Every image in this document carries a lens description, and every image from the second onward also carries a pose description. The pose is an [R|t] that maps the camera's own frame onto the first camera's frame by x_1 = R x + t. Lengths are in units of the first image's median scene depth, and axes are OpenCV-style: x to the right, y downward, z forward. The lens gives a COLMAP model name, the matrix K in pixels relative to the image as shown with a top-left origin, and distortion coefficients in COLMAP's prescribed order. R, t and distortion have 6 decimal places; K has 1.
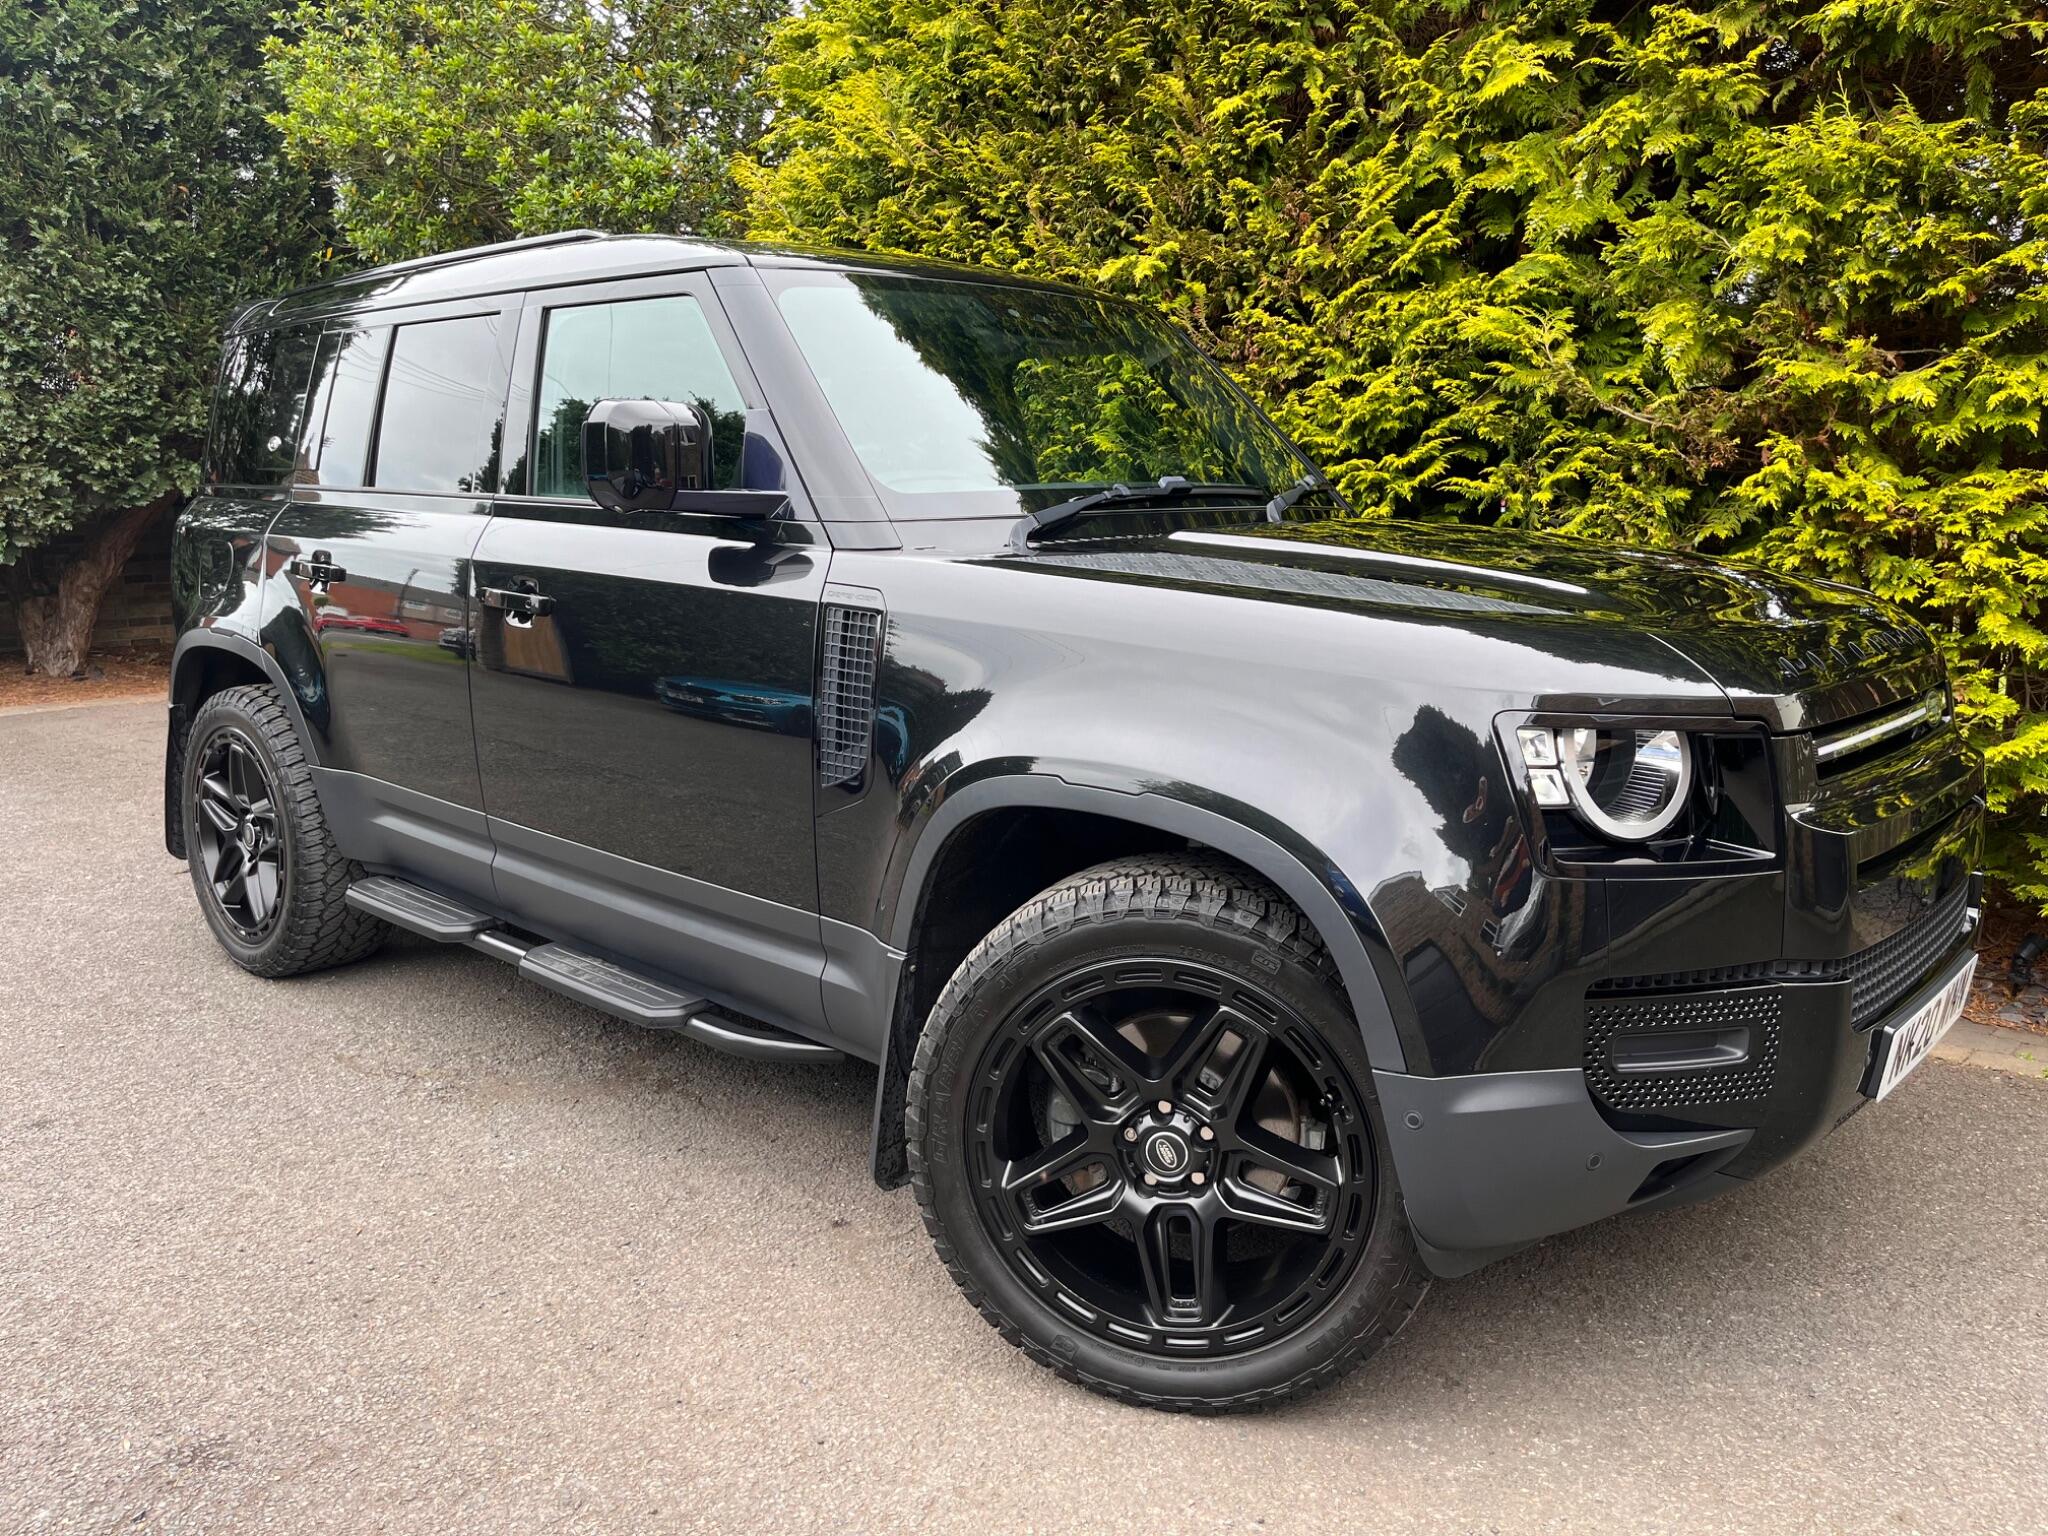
lens RADIAL K [[1551.0, 0, 1016.8], [0, 1551.0, 758.1], [0, 0, 1]] dist [0.071327, -0.107898]
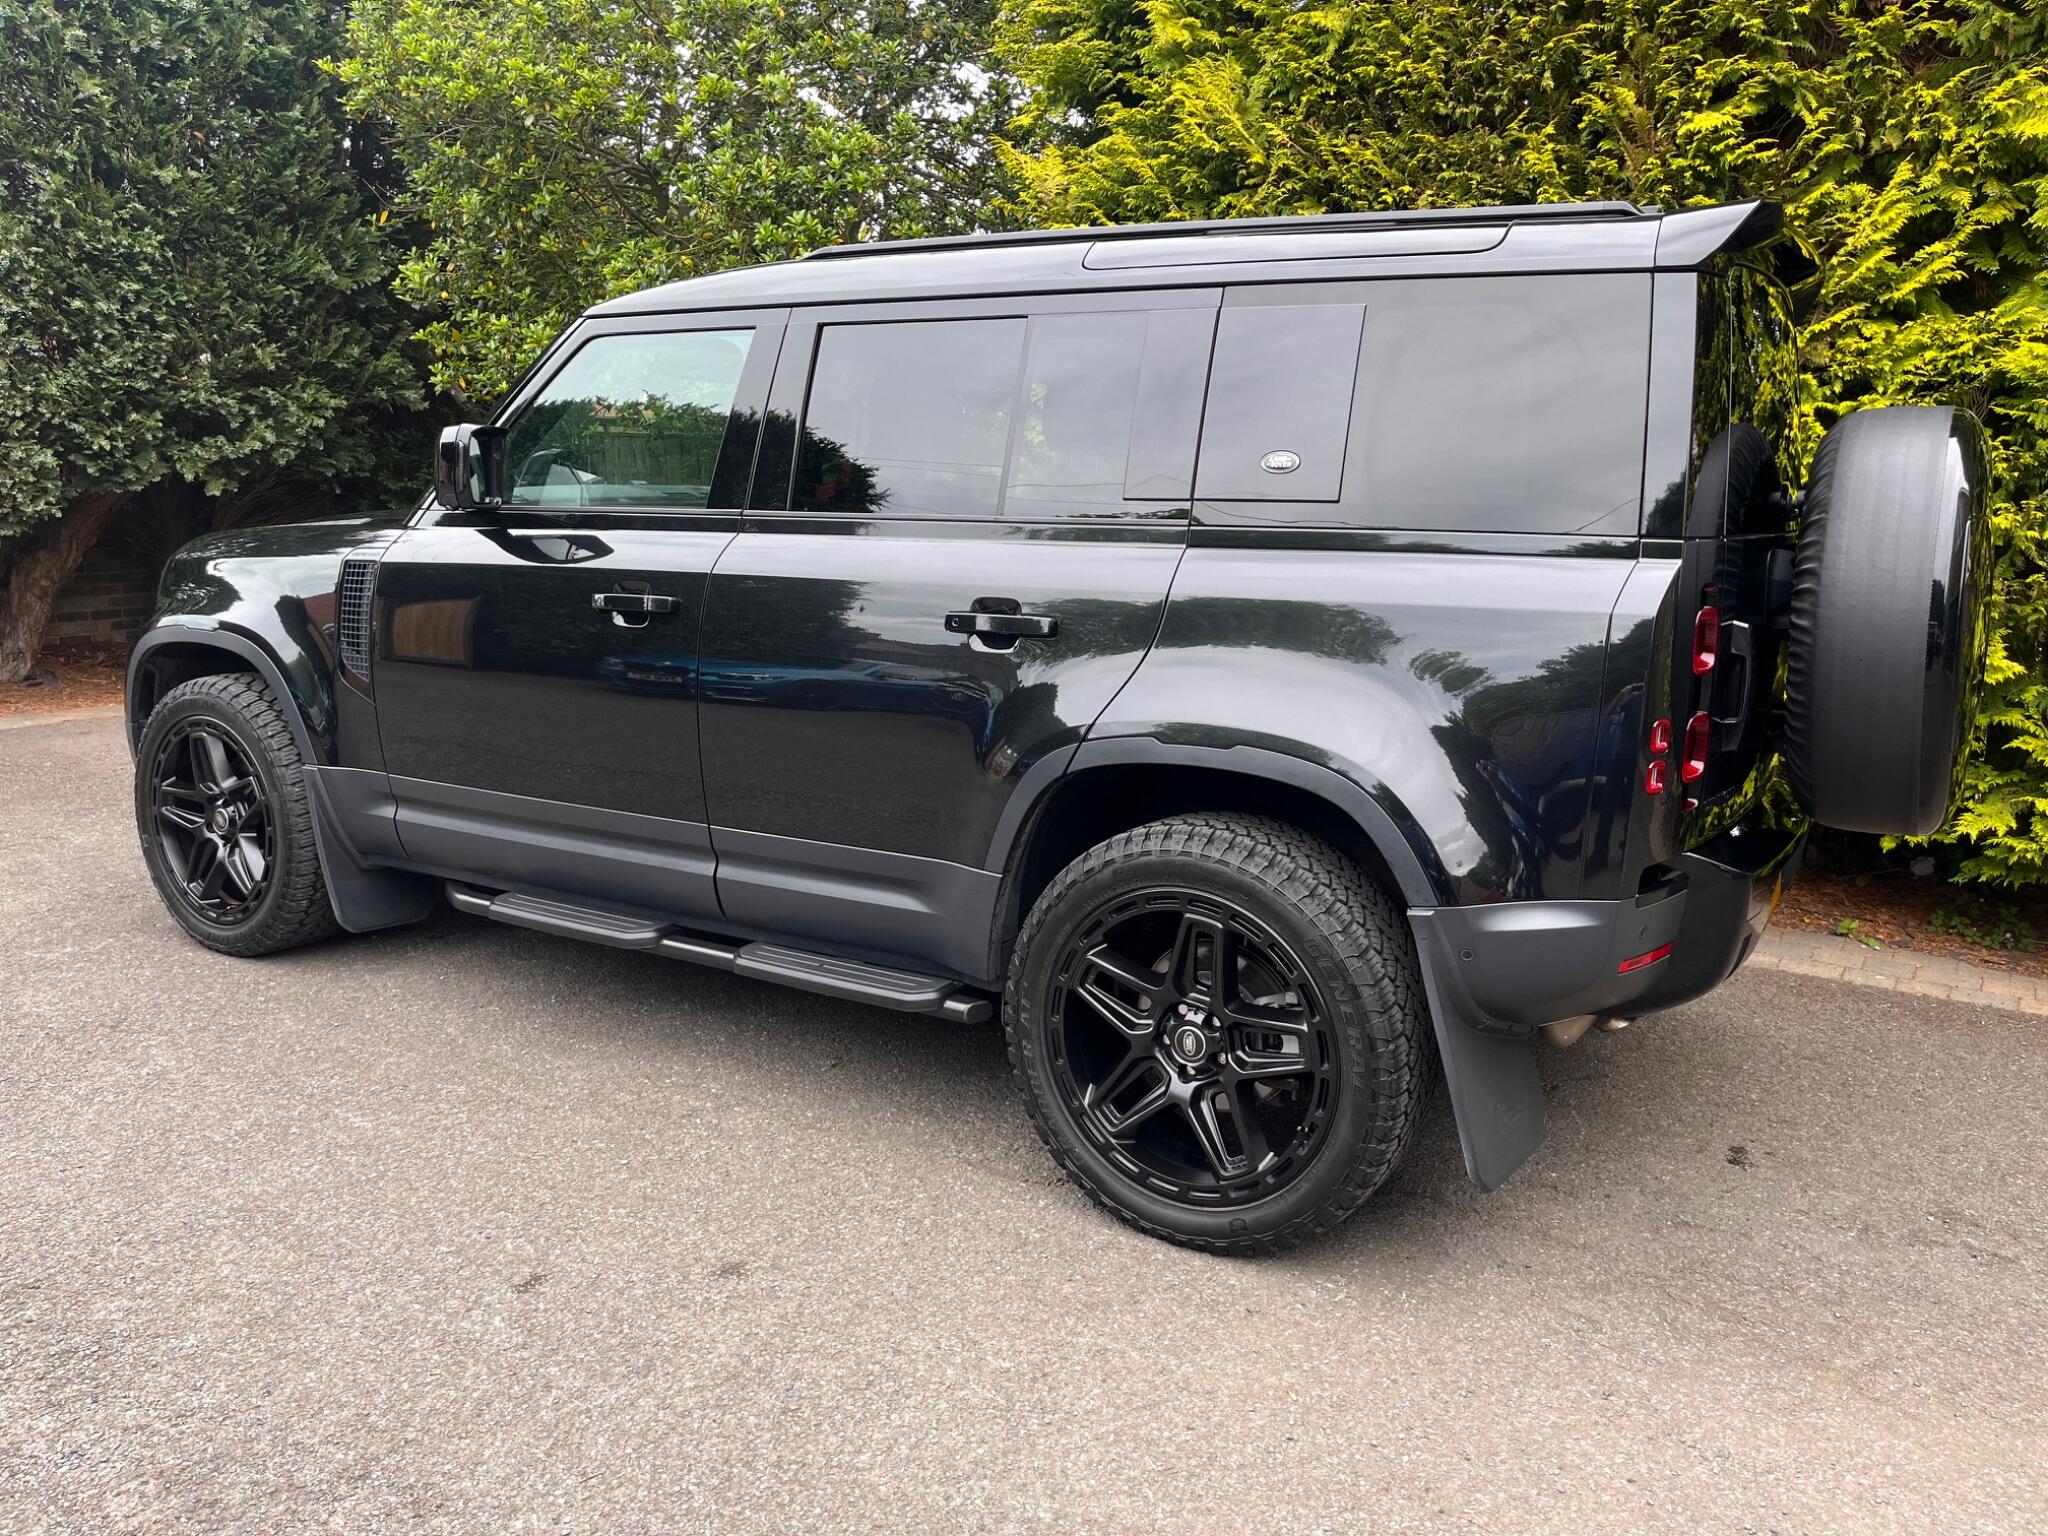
lens RADIAL K [[1551.0, 0, 1029.8], [0, 1551.0, 747.9], [0, 0, 1]] dist [0.071327, -0.107898]
pose [[0.988293, -0.005024, 0.152484, -0.428437], [0.004658, 0.999985, 0.002763, -0.034859], [-0.152496, -0.002021, 0.988302, 0.106281]]
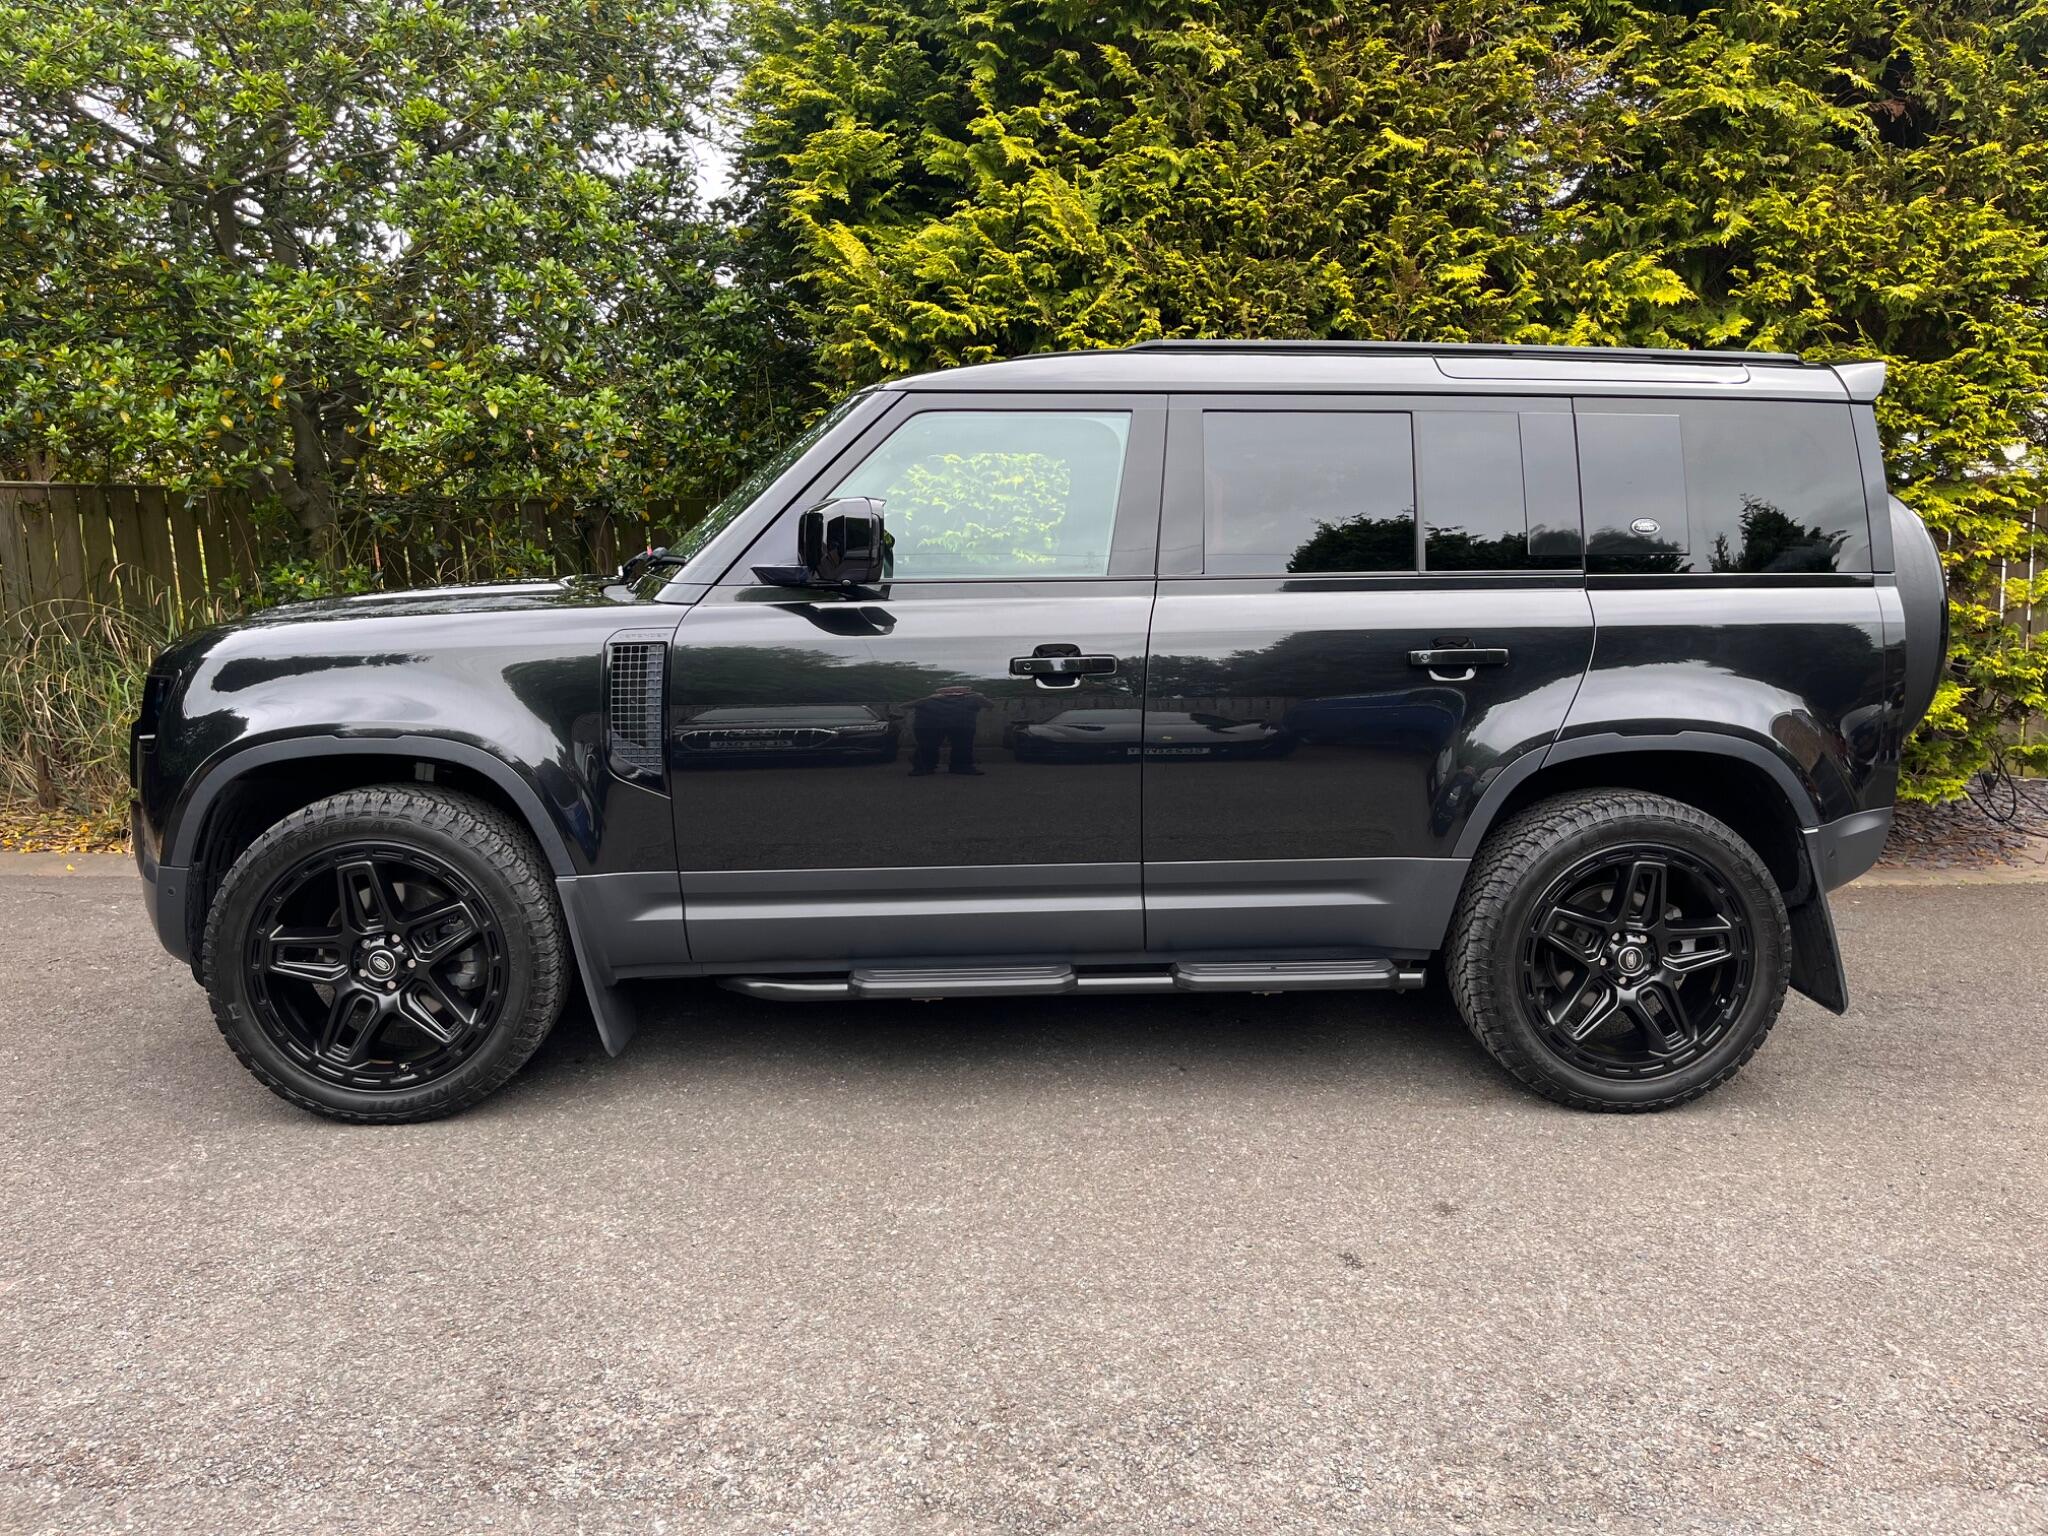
lens RADIAL K [[1473.7, 0, 1048.9], [0, 1473.7, 775.1], [0, 0, 1]] dist [0.049538, -0.061453]
pose [[0.723335, -0.106449, 0.682243, -1.035292], [0.109687, 0.993213, 0.038676, -0.078444], [-0.681730, 0.046857, 0.730102, 0.335916]]
